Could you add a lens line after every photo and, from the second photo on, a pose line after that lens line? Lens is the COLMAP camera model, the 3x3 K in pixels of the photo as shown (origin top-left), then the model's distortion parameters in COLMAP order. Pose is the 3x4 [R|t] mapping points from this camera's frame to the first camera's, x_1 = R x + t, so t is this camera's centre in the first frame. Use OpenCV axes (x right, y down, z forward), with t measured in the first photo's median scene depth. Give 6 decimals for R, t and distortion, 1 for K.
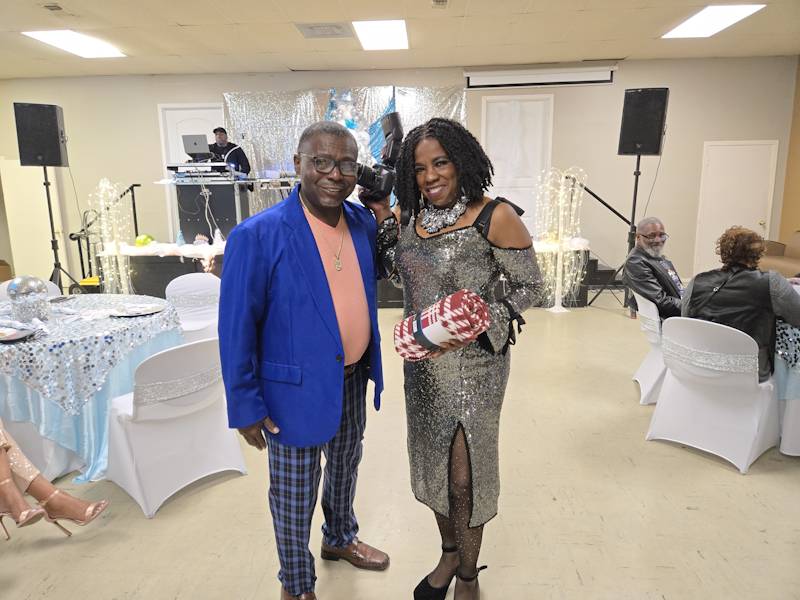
lens RADIAL K [[533.2, 0, 401.1], [0, 533.2, 299.8], [0, 0, 1]] dist [0.057415, -0.051967]
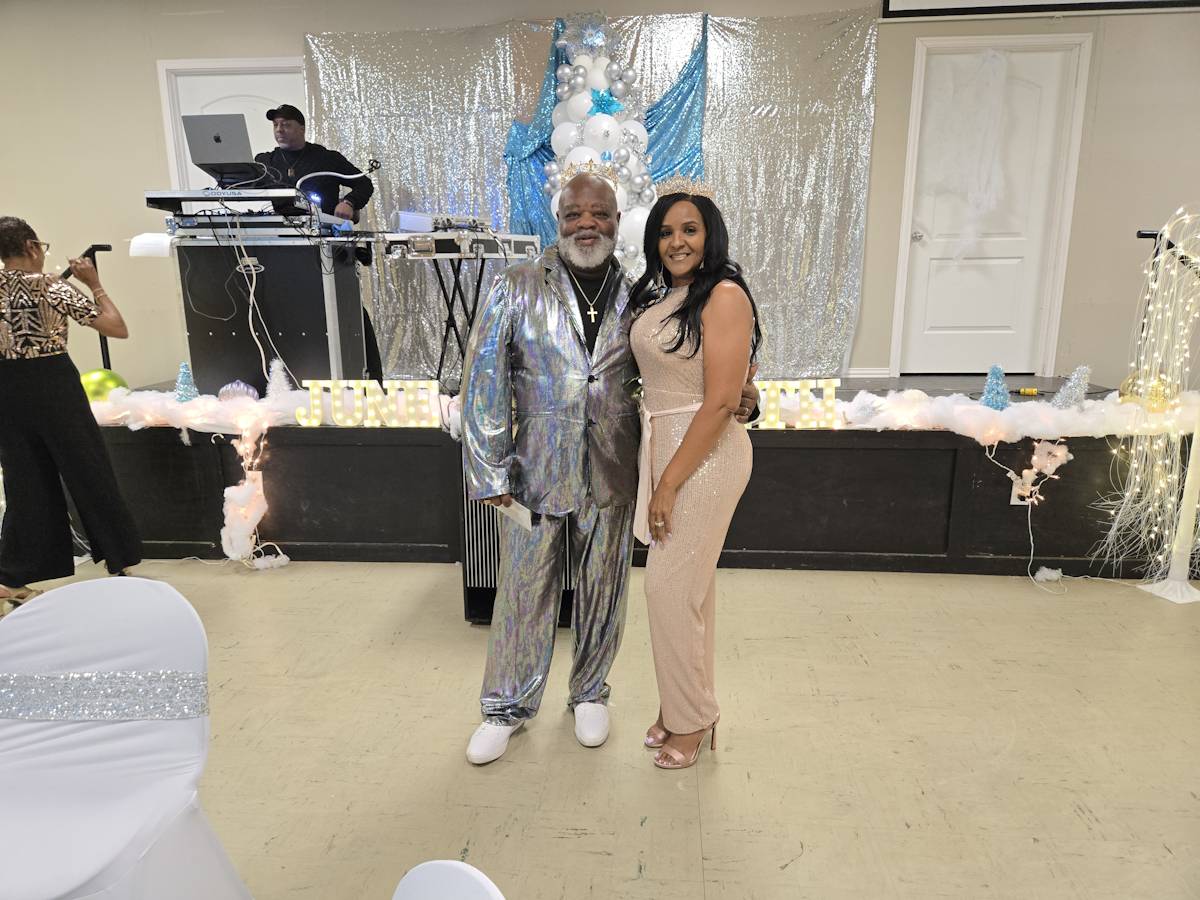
lens RADIAL K [[799.8, 0, 596.7], [0, 799.8, 458.3], [0, 0, 1]] dist [0.057415, -0.051967]
pose [[0.999603, 0.013715, -0.024606, -0.087489], [-0.012813, 0.999252, 0.036478, -0.081091], [0.025088, -0.036148, 0.999031, 0.396382]]
